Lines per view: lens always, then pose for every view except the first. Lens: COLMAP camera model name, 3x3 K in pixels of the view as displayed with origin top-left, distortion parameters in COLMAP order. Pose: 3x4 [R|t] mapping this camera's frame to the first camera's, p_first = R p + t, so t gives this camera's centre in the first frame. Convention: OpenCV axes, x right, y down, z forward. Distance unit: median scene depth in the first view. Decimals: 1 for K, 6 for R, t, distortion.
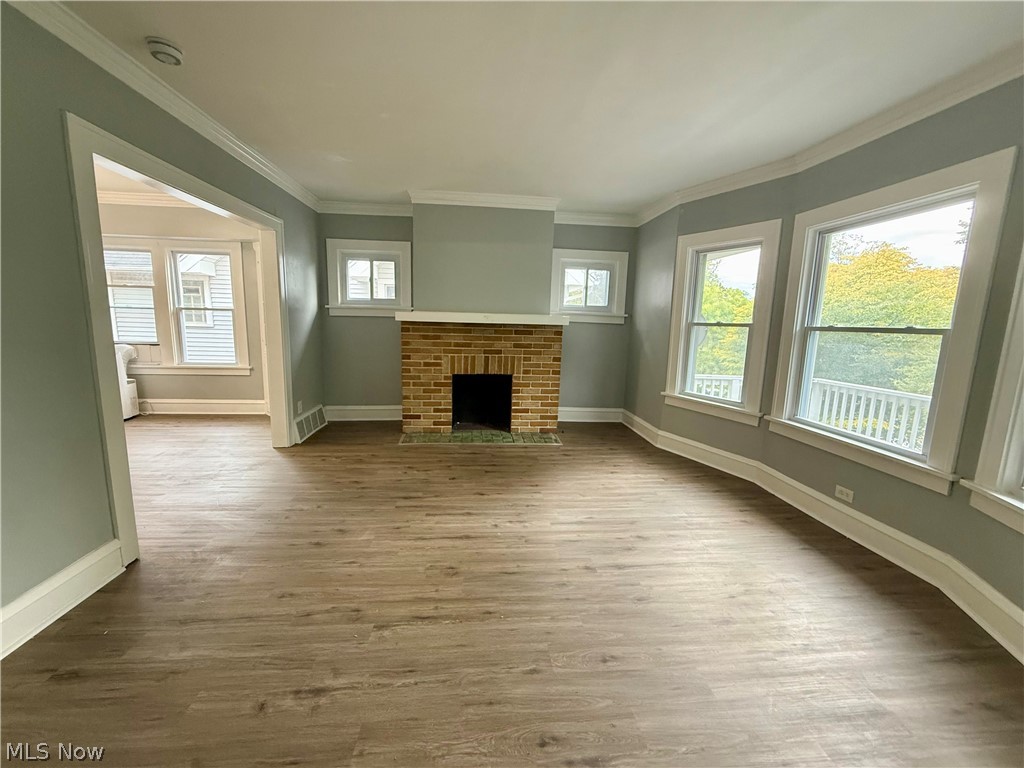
lens RADIAL K [[405.2, 0, 512.0], [0, 405.2, 384.0], [0, 0, 1]] dist [0.000903, 0.000520]
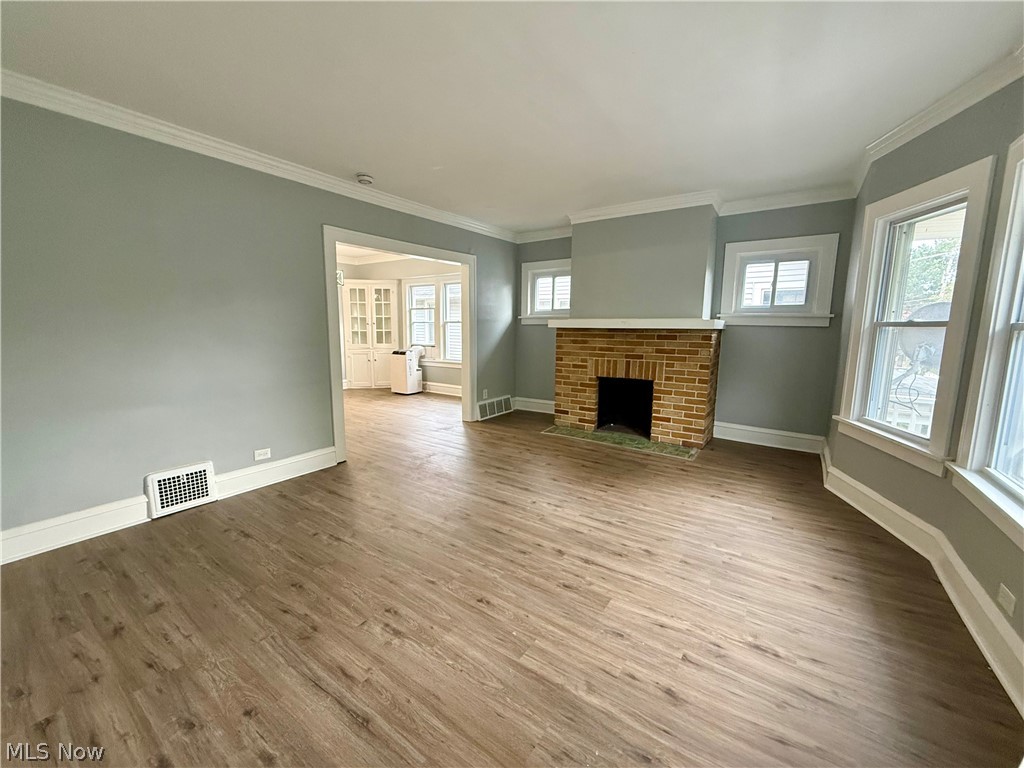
lens RADIAL K [[405.2, 0, 512.0], [0, 405.2, 384.0], [0, 0, 1]] dist [0.000903, 0.000520]
pose [[0.767399, 0.070576, -0.637274, 0.368398], [-0.085205, 0.996333, 0.007738, 0.006616], [0.635483, 0.048361, 0.770599, 0.033889]]
